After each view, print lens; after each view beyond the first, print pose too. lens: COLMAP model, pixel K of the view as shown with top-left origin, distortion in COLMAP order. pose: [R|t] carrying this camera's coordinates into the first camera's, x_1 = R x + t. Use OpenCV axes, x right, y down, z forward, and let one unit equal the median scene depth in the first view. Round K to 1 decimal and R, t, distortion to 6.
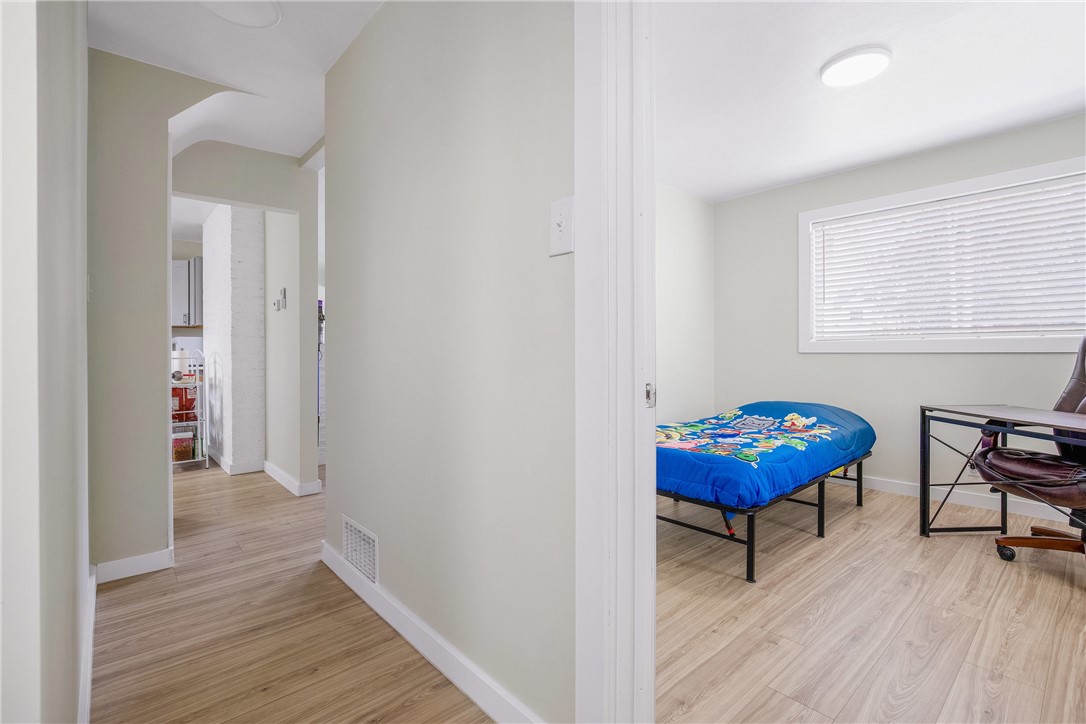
lens RADIAL K [[505.7, 0, 534.7], [0, 505.7, 351.1], [0, 0, 1]] dist [-0.023622, 0.007637]
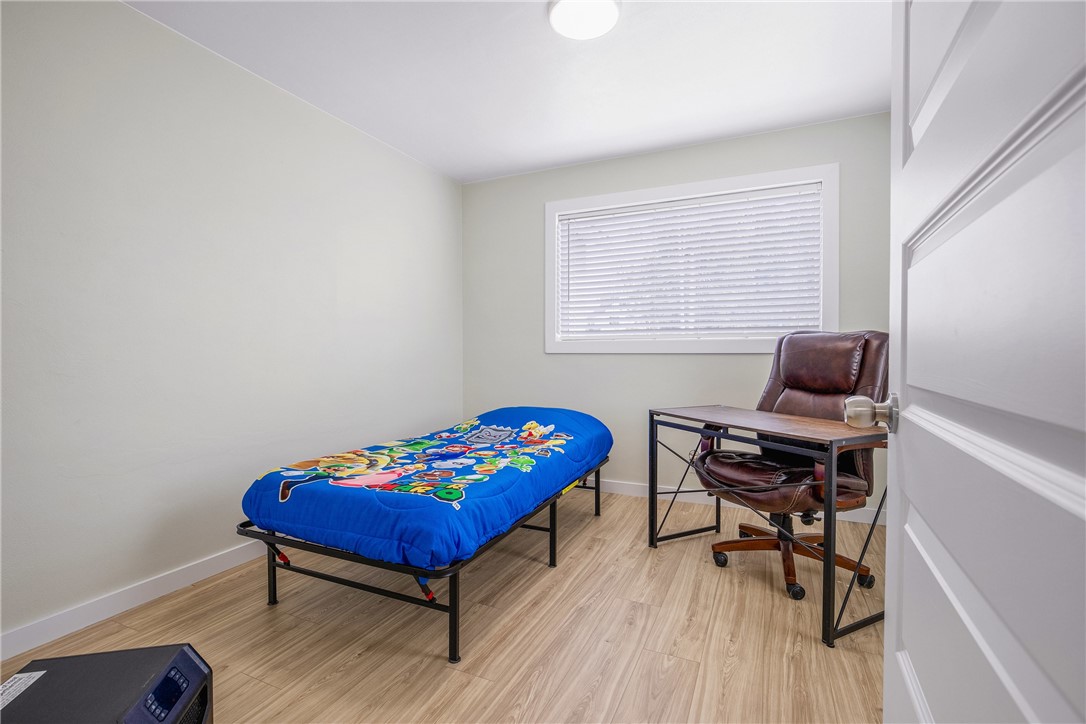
lens RADIAL K [[505.7, 0, 534.7], [0, 505.7, 351.1], [0, 0, 1]] dist [-0.023622, 0.007637]
pose [[0.915784, 0.002035, 0.401666, 0.211203], [-0.002487, 0.999997, 0.000604, -0.001568], [-0.401664, -0.001552, 0.915786, 0.237323]]
